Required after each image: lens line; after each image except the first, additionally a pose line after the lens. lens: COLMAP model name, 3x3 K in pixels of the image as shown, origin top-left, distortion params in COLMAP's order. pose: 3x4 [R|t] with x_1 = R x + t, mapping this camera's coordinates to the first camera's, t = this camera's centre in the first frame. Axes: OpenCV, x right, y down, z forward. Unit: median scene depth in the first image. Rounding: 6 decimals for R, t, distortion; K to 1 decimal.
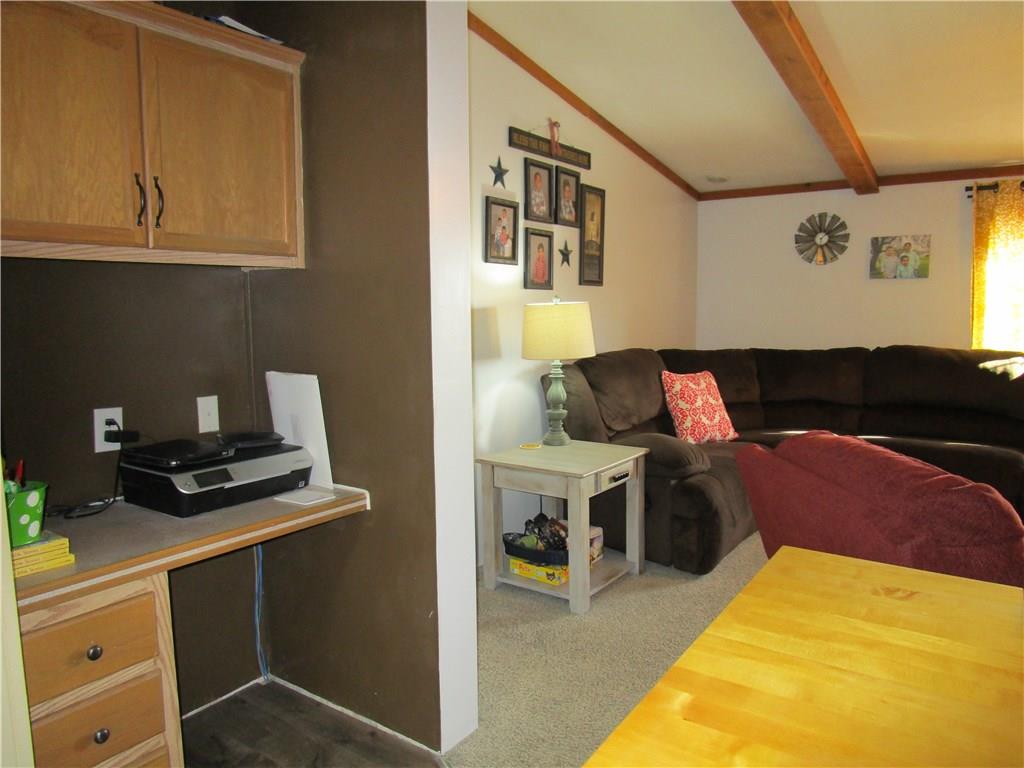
lens RADIAL K [[726.3, 0, 512.2], [0, 726.3, 383.1], [0, 0, 1]] dist [-0.026646, 0.002123]
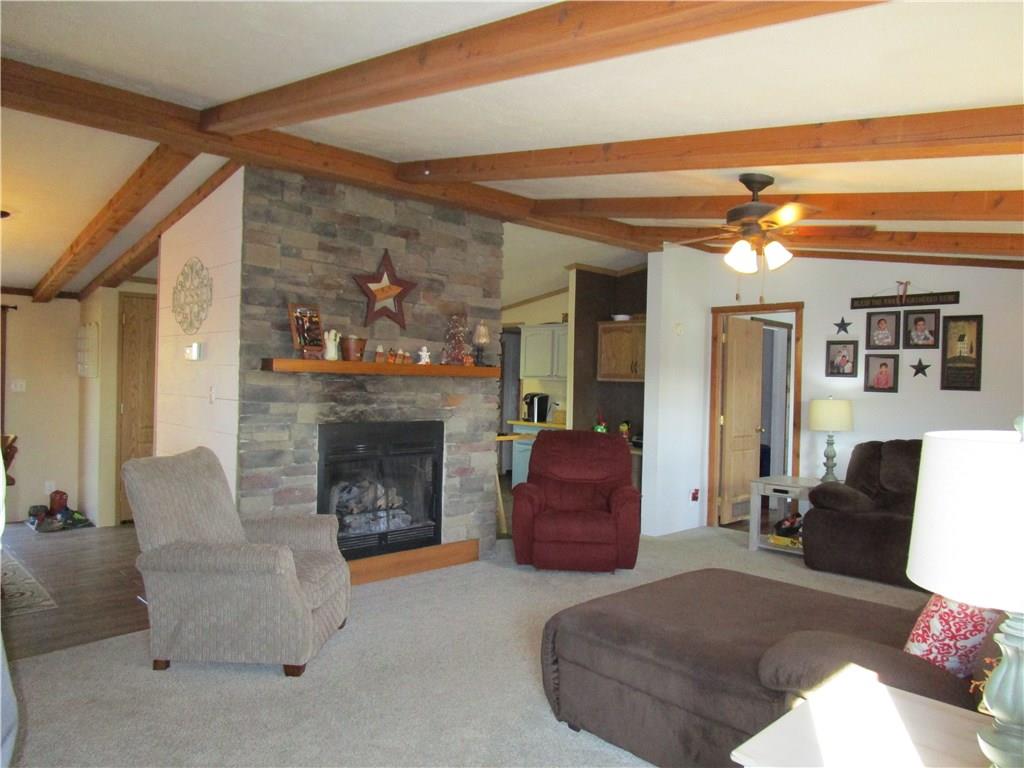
lens RADIAL K [[726.3, 0, 512.7], [0, 726.3, 381.9], [0, 0, 1]] dist [-0.026646, 0.002123]
pose [[-0.199722, 0.008992, -0.979811, 1.718448], [-0.127767, 0.991181, 0.035140, -0.104413], [0.971487, 0.132206, -0.196811, 0.535166]]
